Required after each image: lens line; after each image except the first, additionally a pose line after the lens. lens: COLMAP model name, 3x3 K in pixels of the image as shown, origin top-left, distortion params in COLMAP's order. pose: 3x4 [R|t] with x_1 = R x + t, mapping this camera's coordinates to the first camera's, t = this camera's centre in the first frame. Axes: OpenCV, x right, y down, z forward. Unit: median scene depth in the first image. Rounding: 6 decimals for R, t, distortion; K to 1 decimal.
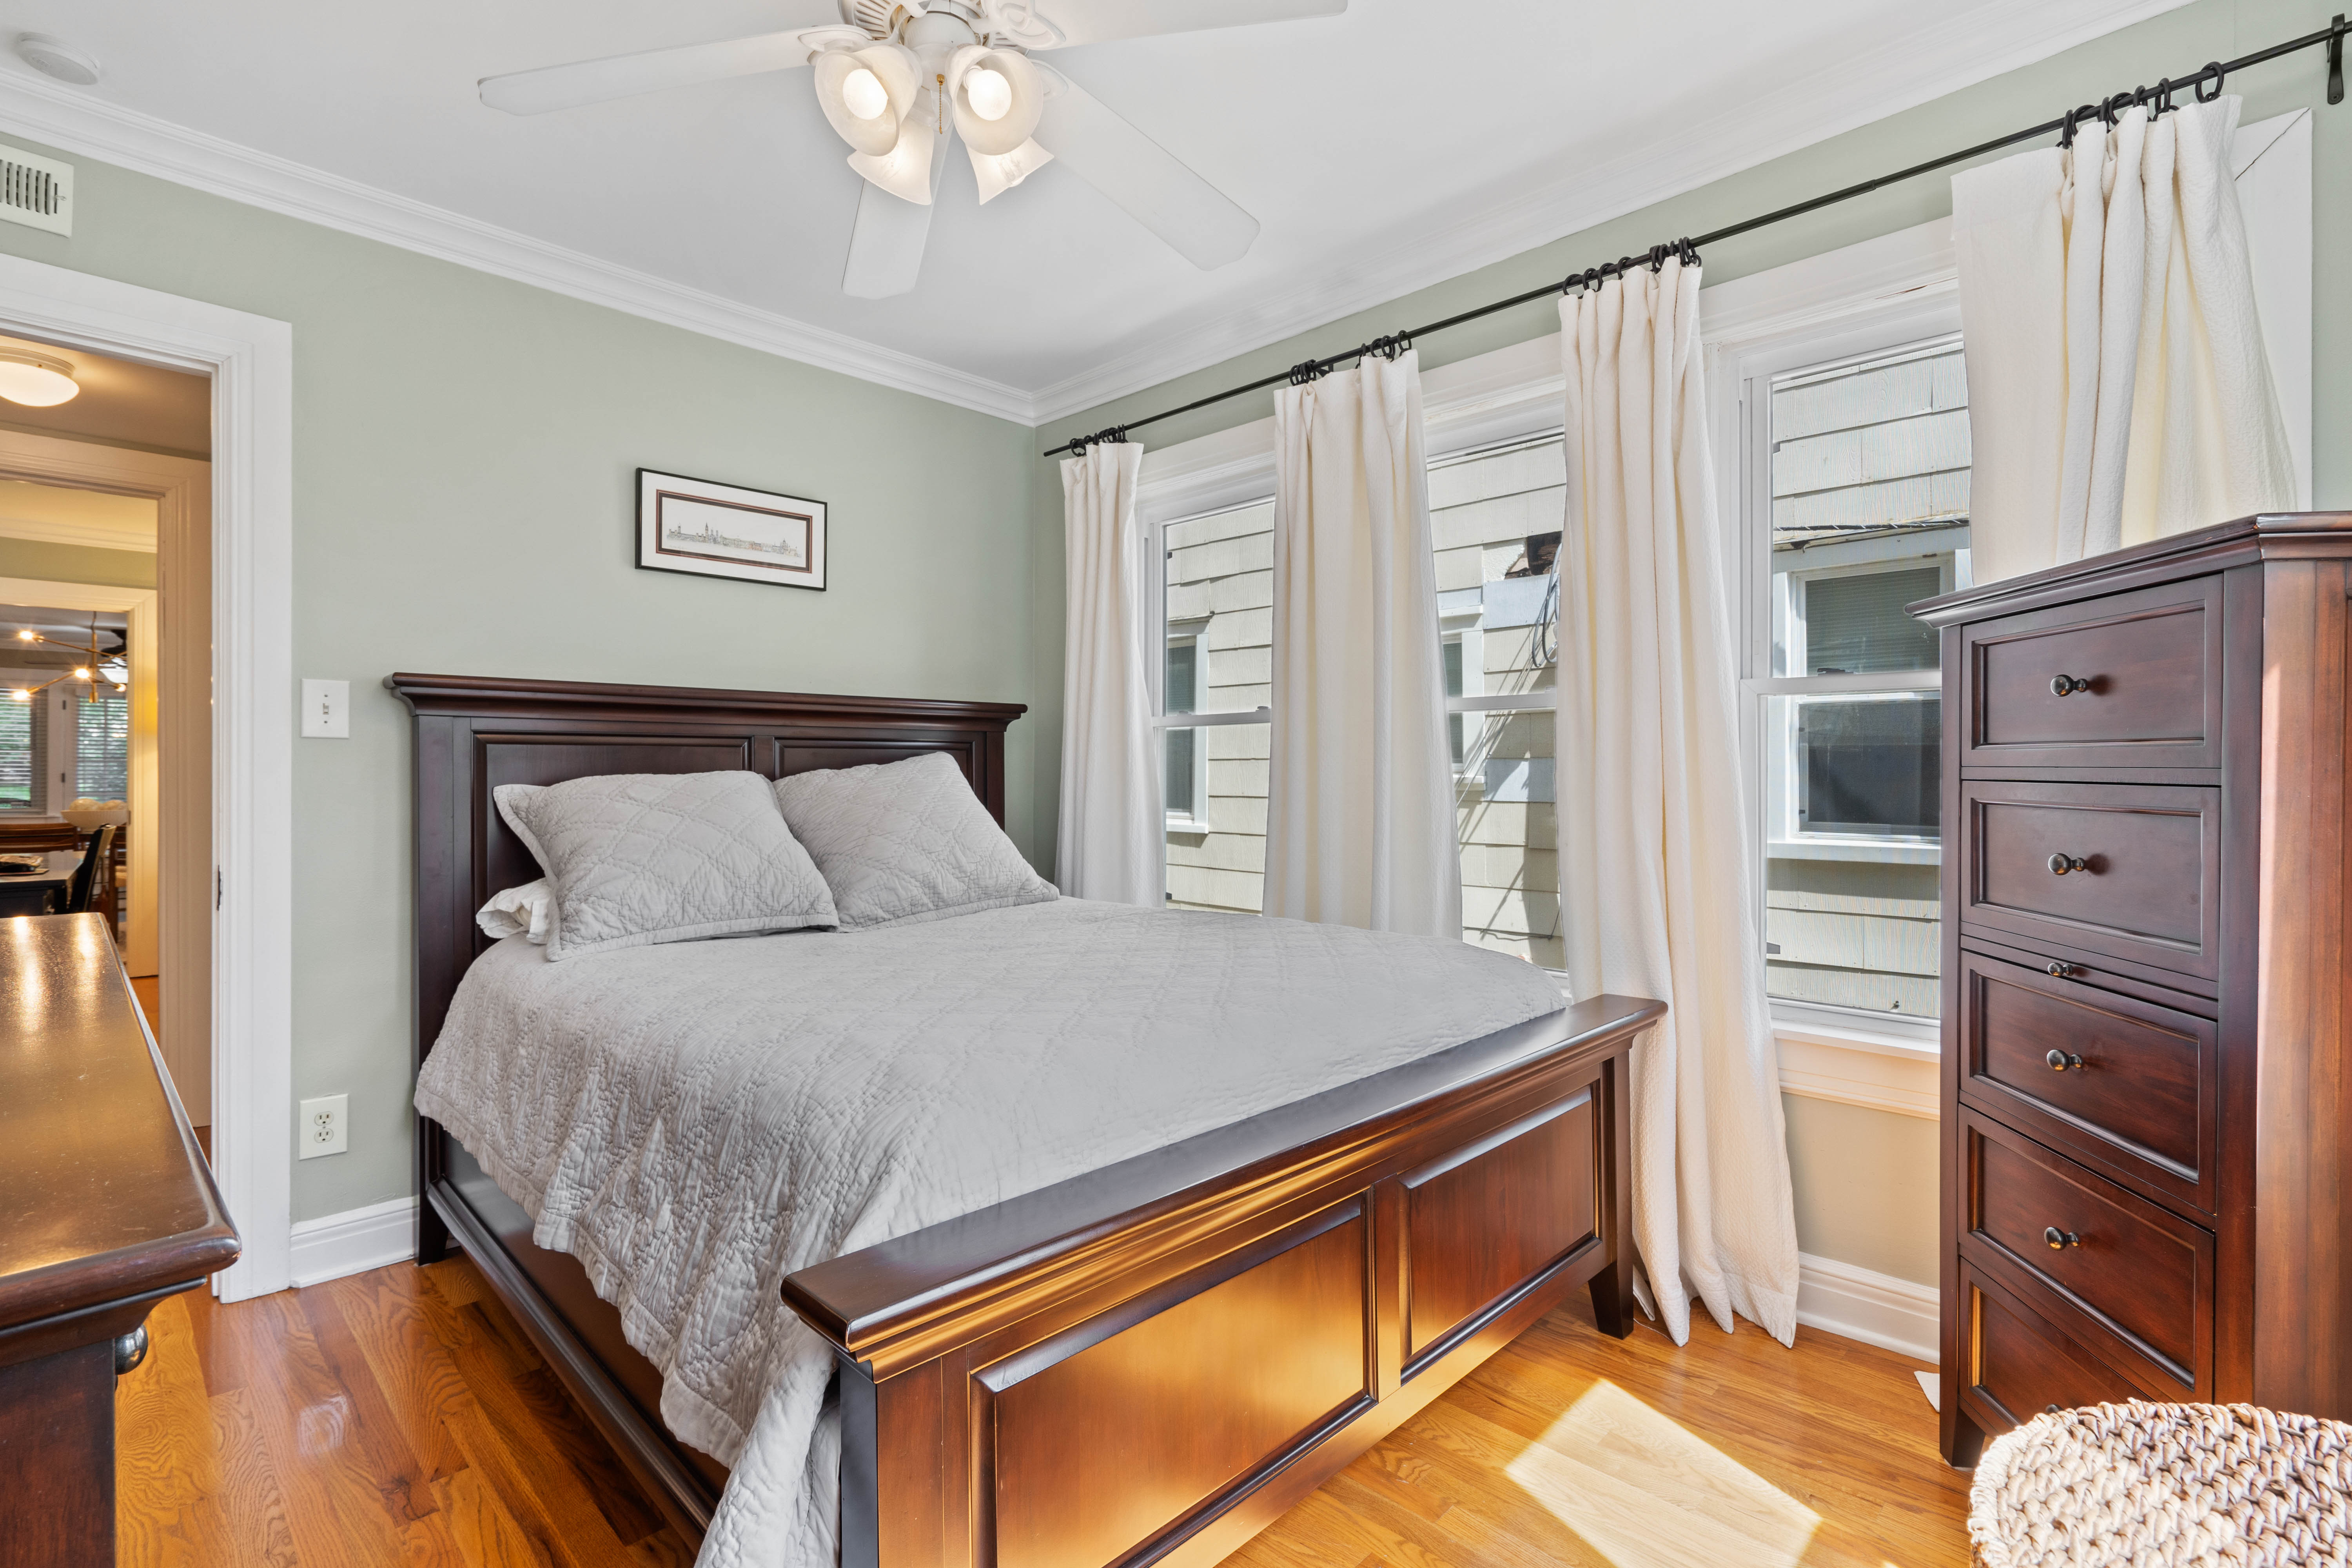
lens RADIAL K [[1073.5, 0, 1177.3], [0, 1073.5, 774.5], [0, 0, 1]] dist [-0.002949, 0.002470]
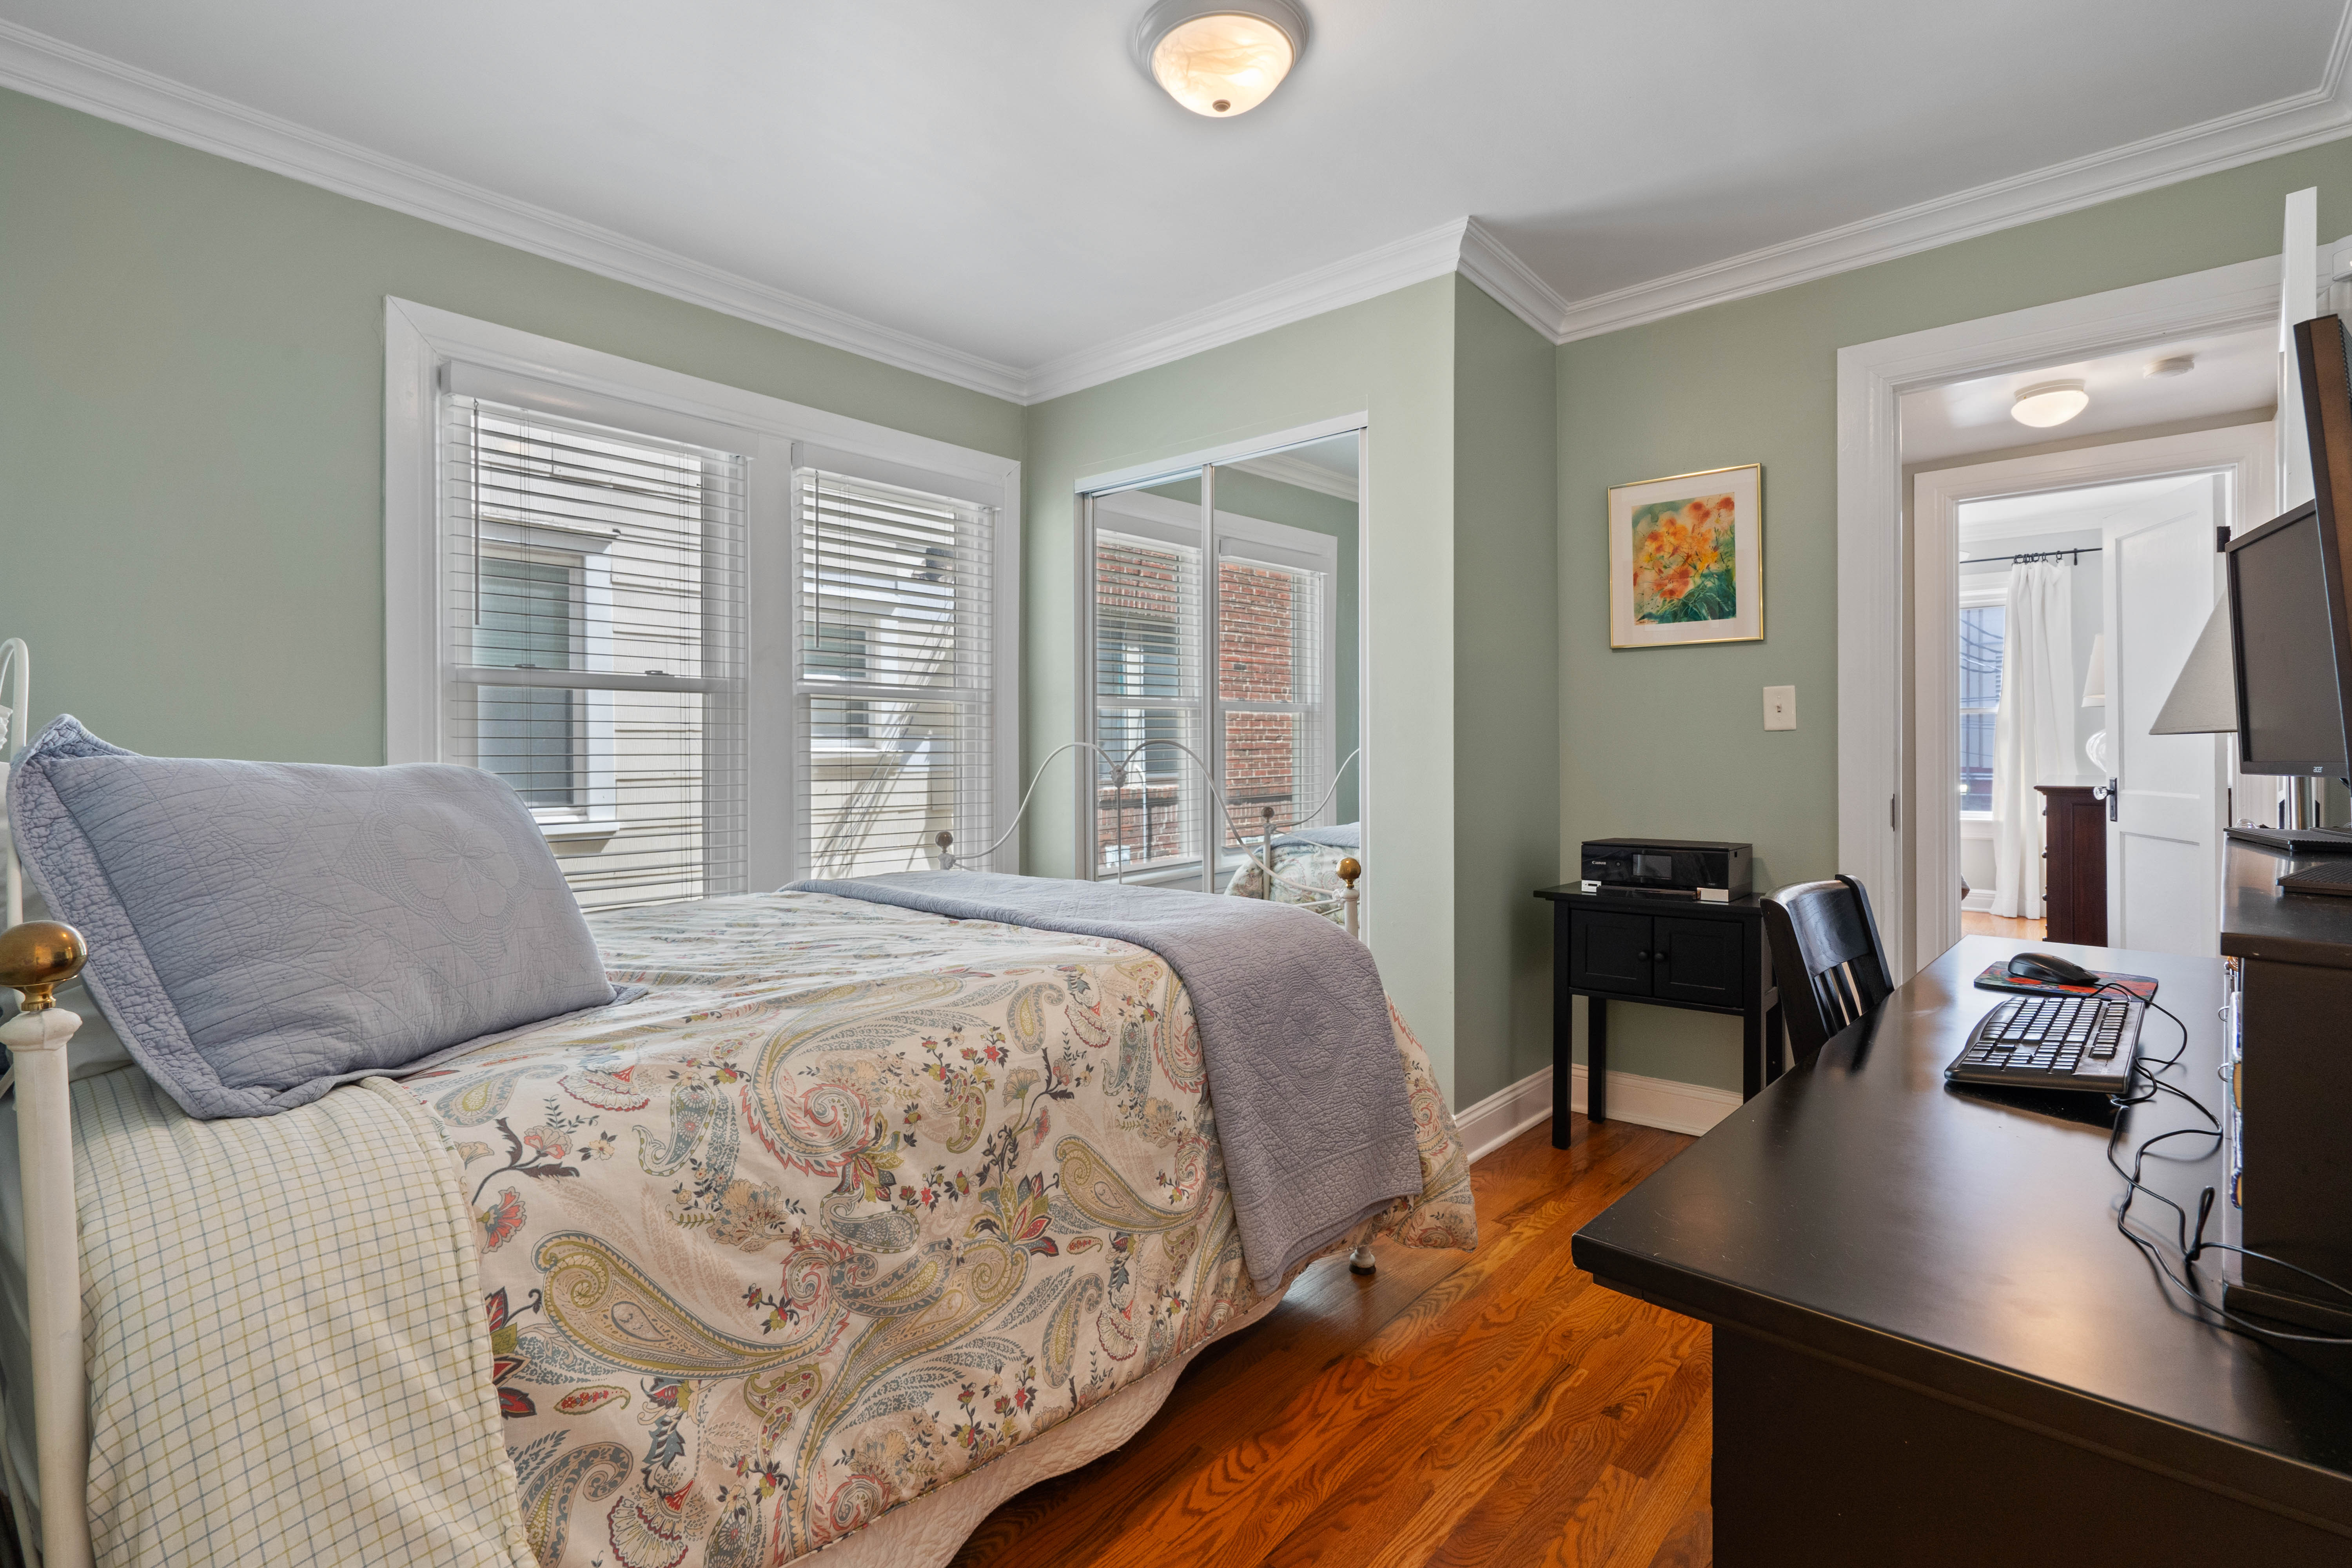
lens RADIAL K [[1073.5, 0, 1133.3], [0, 1073.5, 748.7], [0, 0, 1]] dist [-0.002949, 0.002470]
pose [[-0.037861, -0.008065, 0.999250, -0.723959], [0.000337, 0.999967, 0.008083, -0.008791], [-0.999283, 0.000643, -0.037857, 0.669846]]
